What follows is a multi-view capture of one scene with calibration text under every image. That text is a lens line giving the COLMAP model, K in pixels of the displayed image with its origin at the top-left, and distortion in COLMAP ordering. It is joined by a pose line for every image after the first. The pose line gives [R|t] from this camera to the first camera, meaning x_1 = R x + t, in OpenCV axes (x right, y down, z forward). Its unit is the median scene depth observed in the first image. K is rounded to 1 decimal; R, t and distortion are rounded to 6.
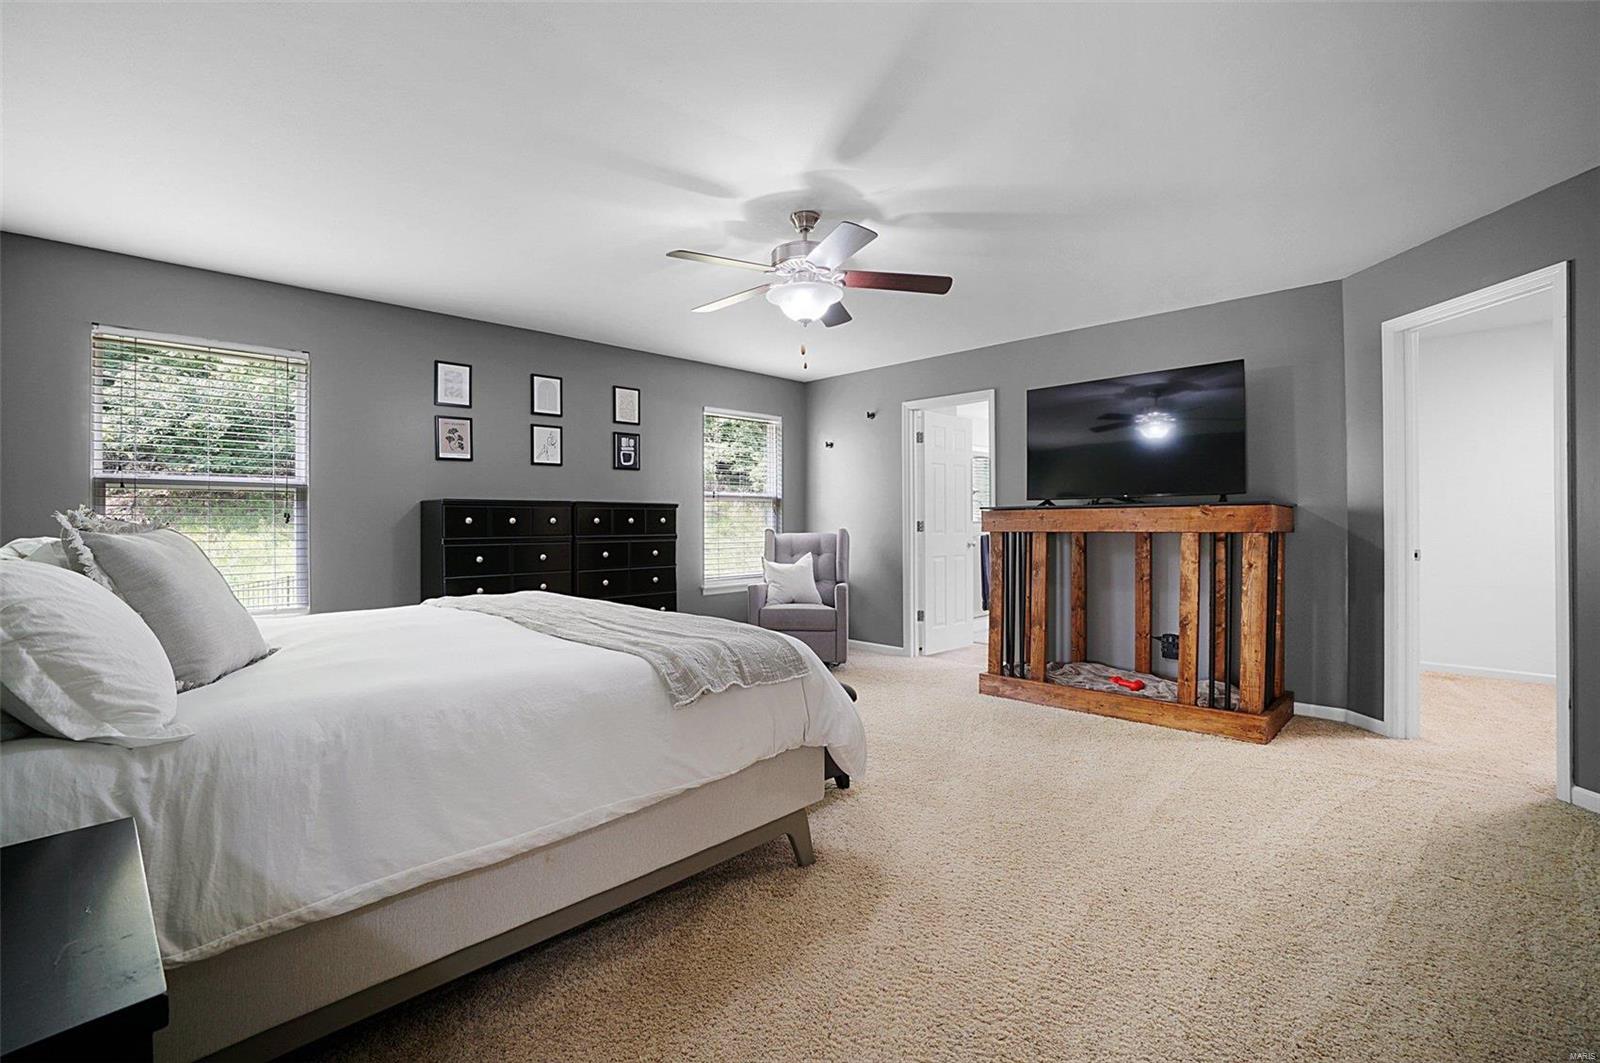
lens RADIAL K [[712.5, 0, 783.8], [0, 712.5, 517.6], [0, 0, 1]] dist [-0.067823, 0.026222]
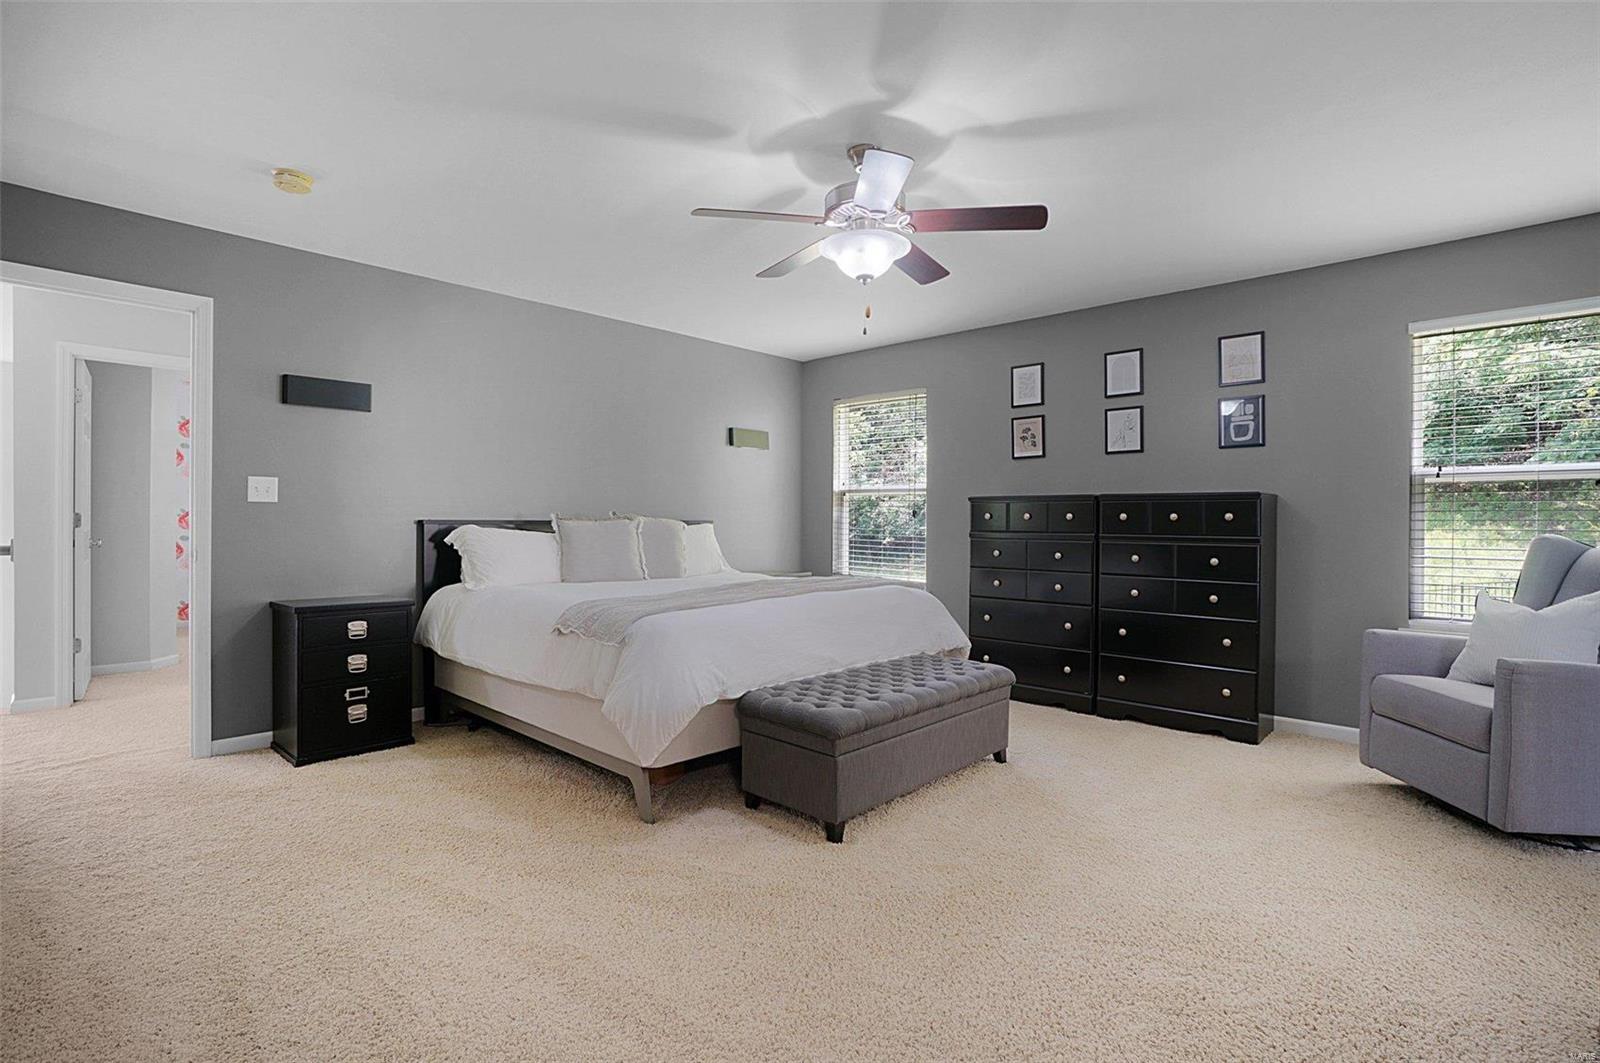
lens RADIAL K [[749.0, 0, 792.1], [0, 749.0, 519.6], [0, 0, 1]] dist [-0.059900, 0.023678]
pose [[0.026048, 0.008432, -0.999625, 0.613248], [0.001251, 0.999963, 0.008467, 0.000039], [0.999660, -0.001471, 0.026037, 0.603216]]
